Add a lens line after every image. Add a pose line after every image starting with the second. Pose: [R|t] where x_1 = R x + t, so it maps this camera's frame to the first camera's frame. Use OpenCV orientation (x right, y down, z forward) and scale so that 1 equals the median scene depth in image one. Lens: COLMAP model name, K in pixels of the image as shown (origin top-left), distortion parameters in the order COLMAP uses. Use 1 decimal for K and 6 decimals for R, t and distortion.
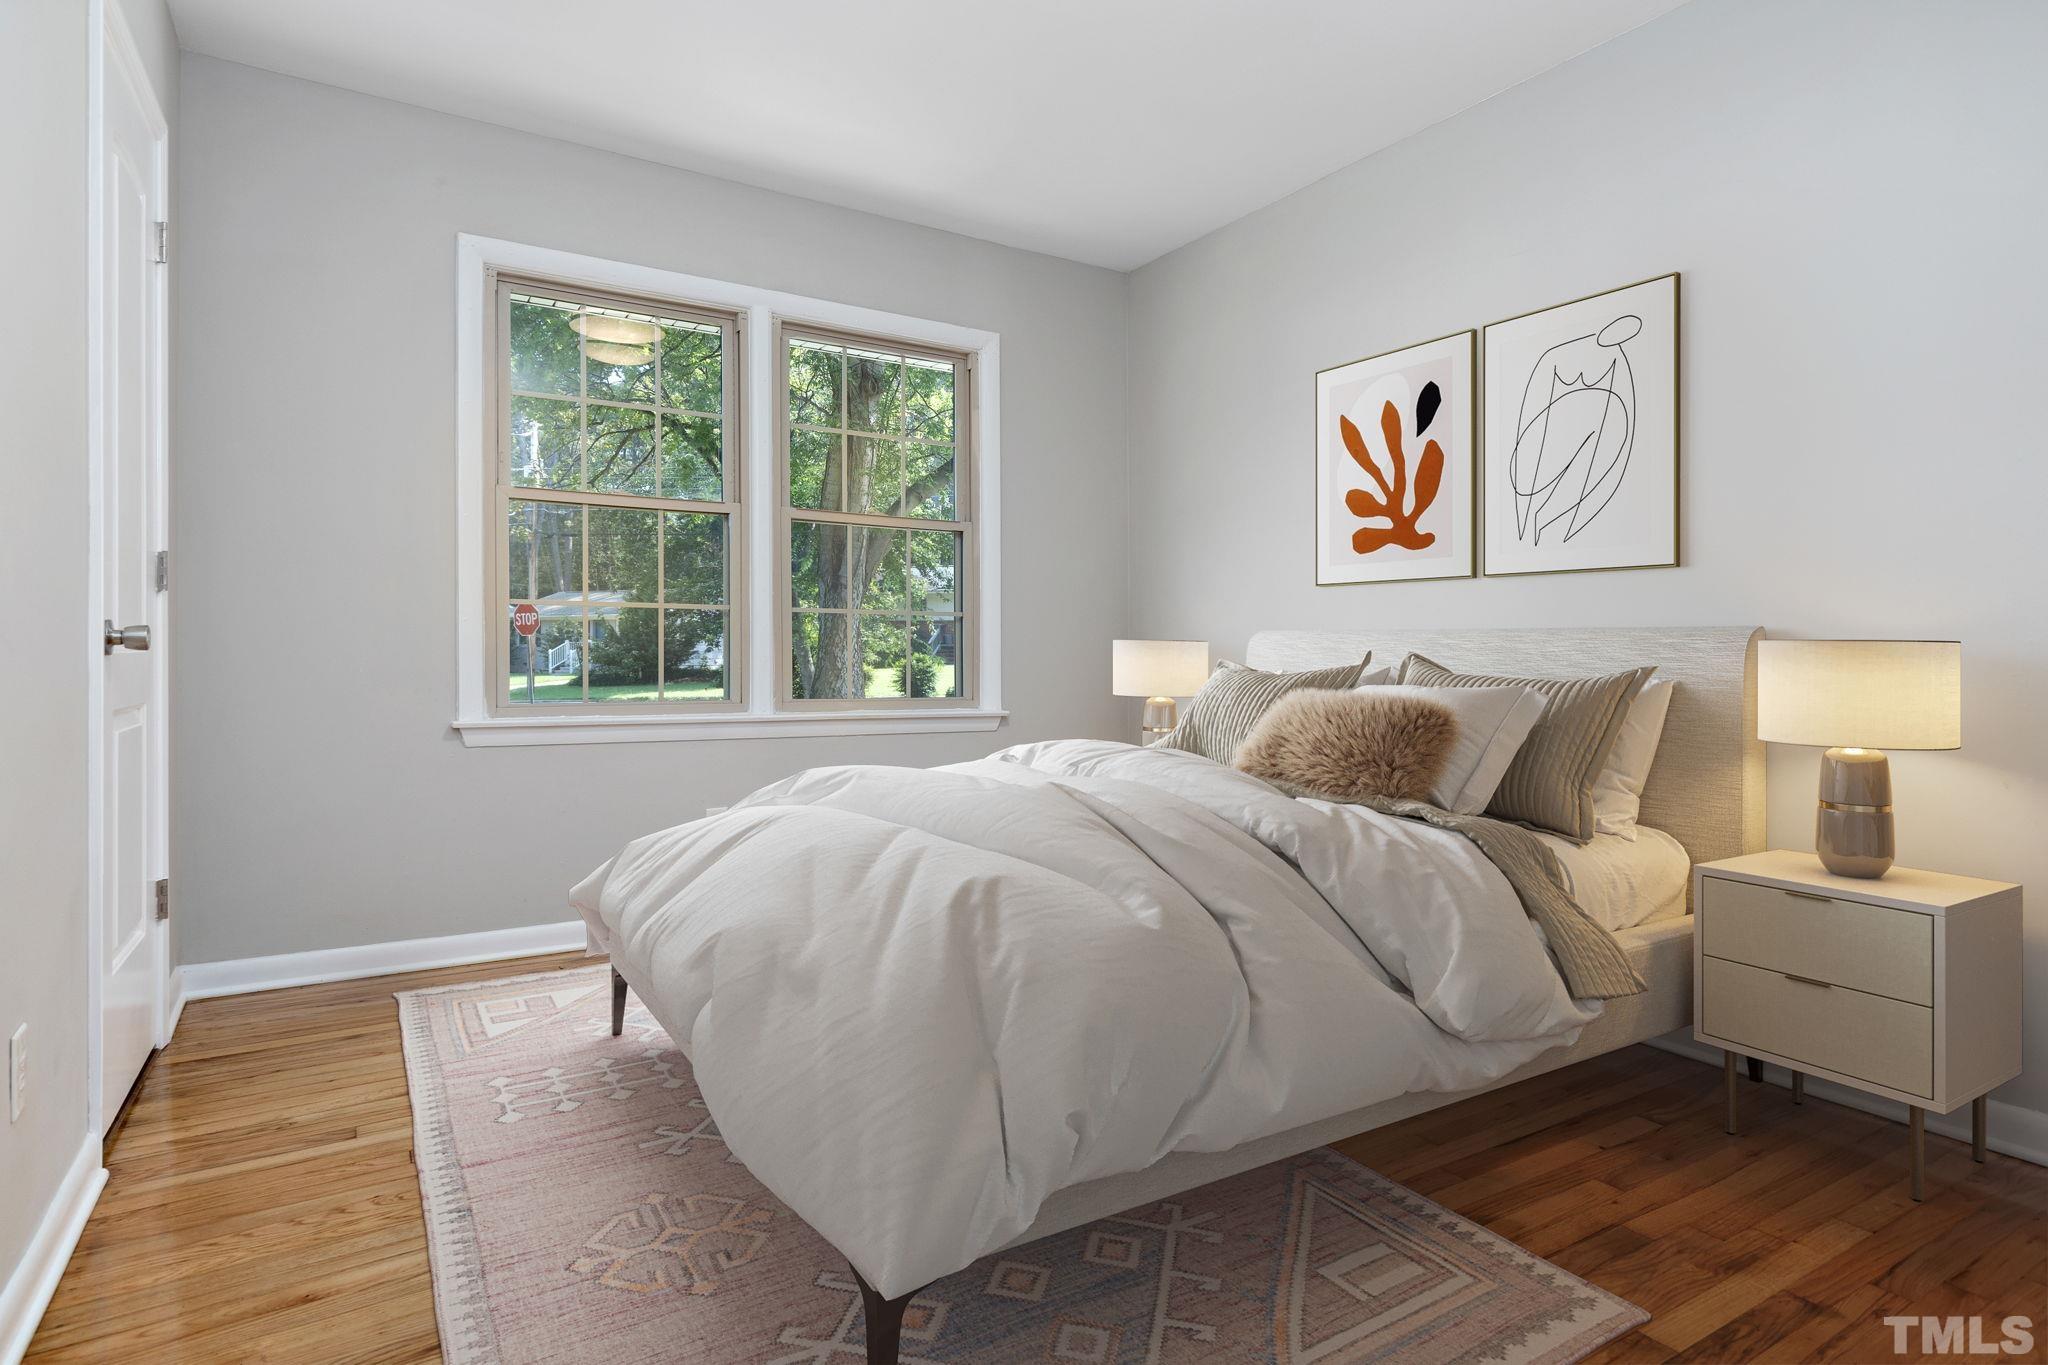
lens RADIAL K [[1087.6, 0, 1016.0], [0, 1087.6, 659.4], [0, 0, 1]] dist [-0.001701, -0.001826]
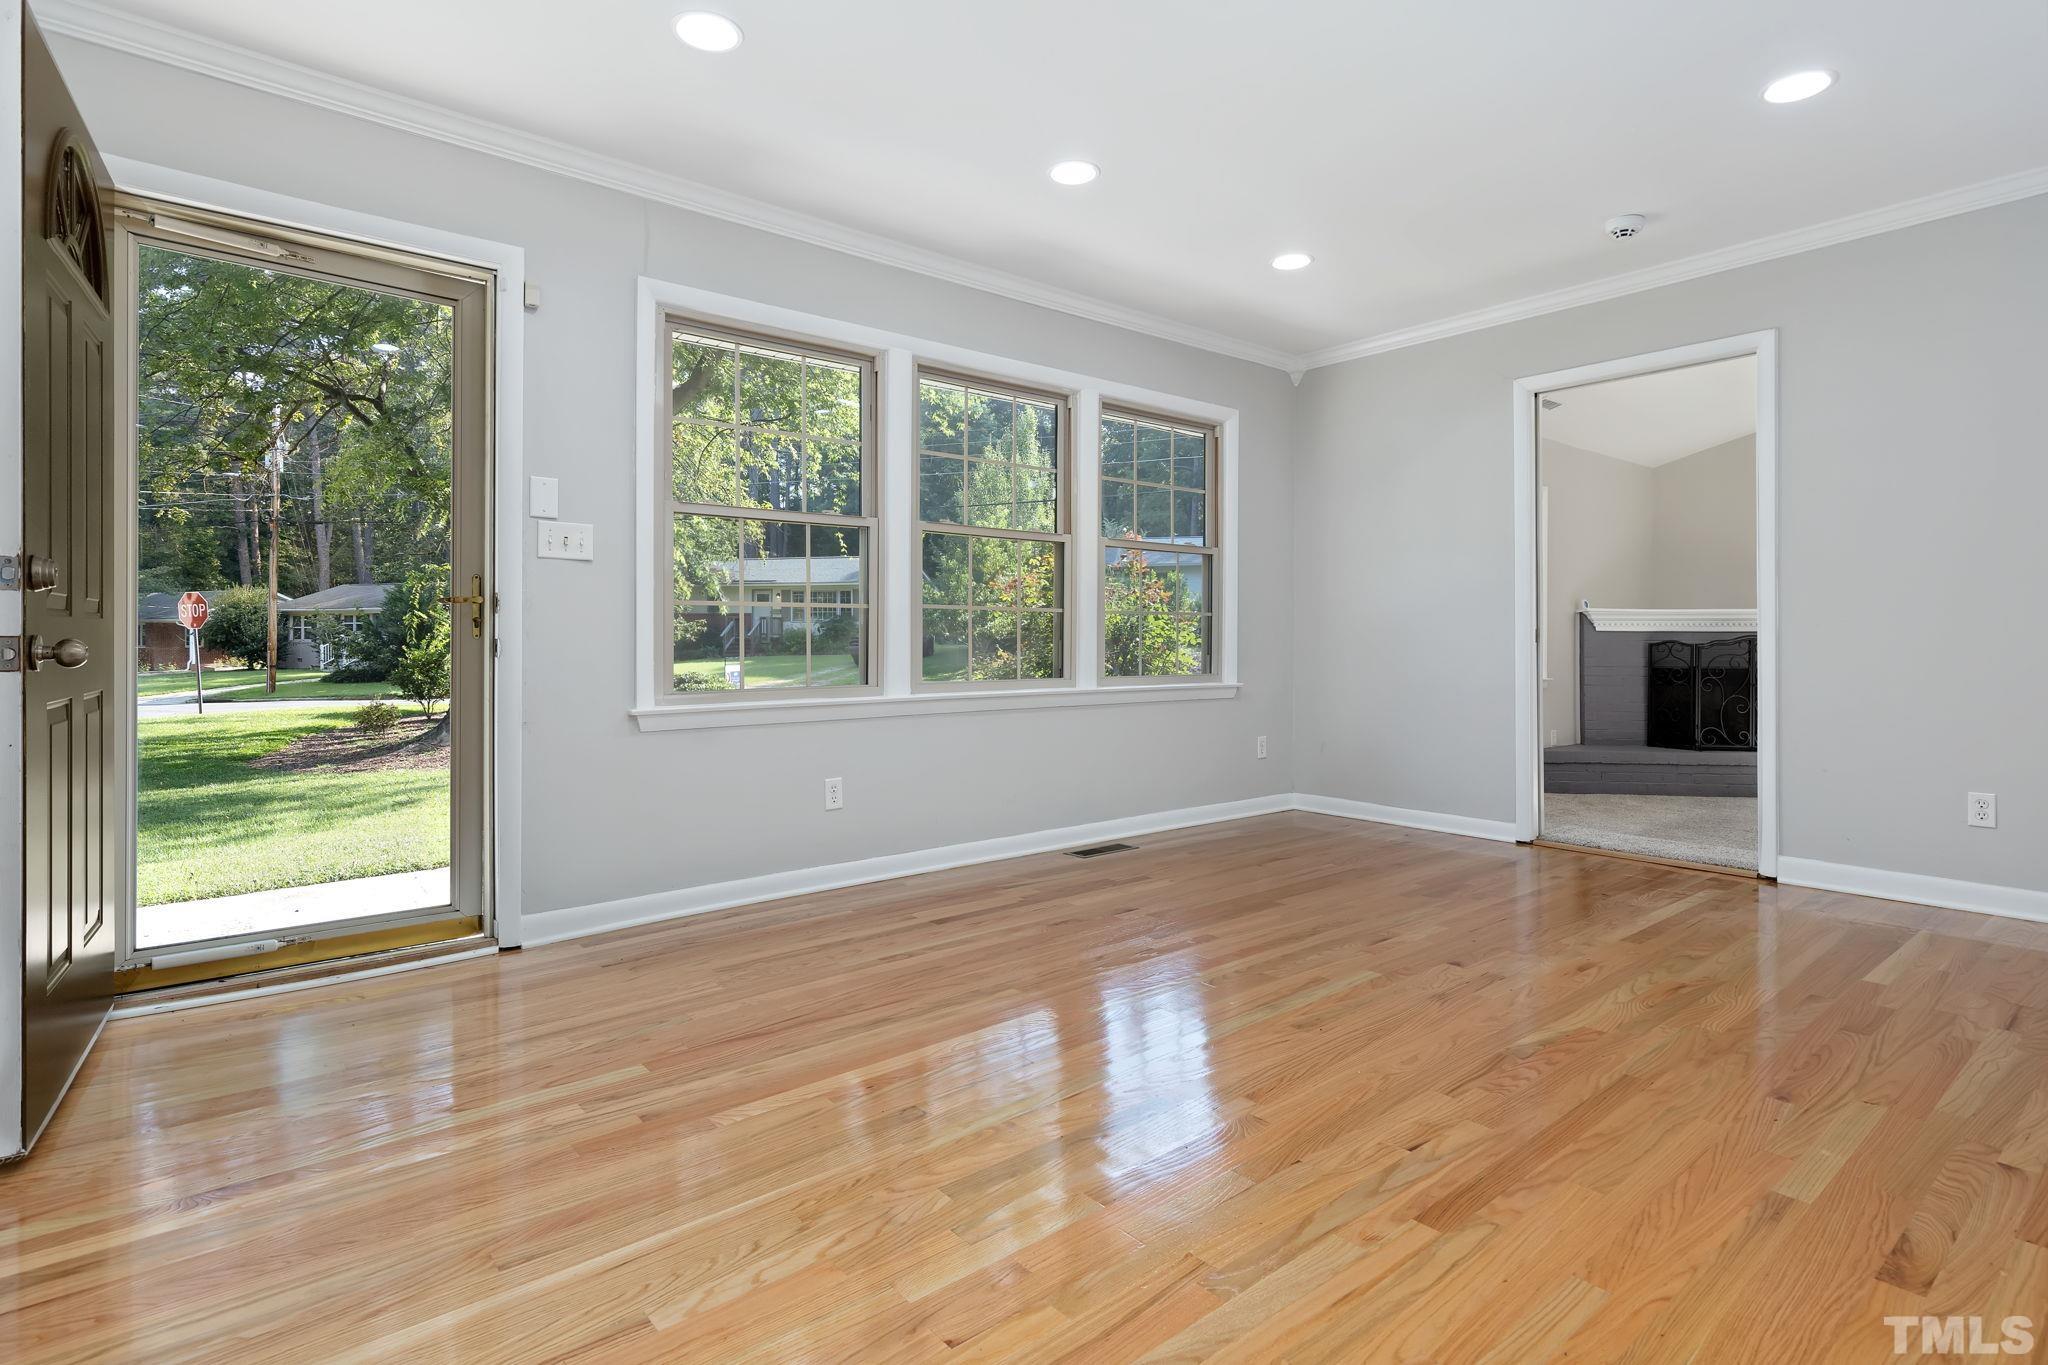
lens RADIAL K [[1087.6, 0, 1016.0], [0, 1087.6, 659.4], [0, 0, 1]] dist [-0.001701, -0.001826]
pose [[0.984074, -0.018500, 0.176793, -0.324400], [0.016500, 0.999782, 0.012776, -0.003526], [-0.176990, -0.009655, 0.984165, -0.188420]]
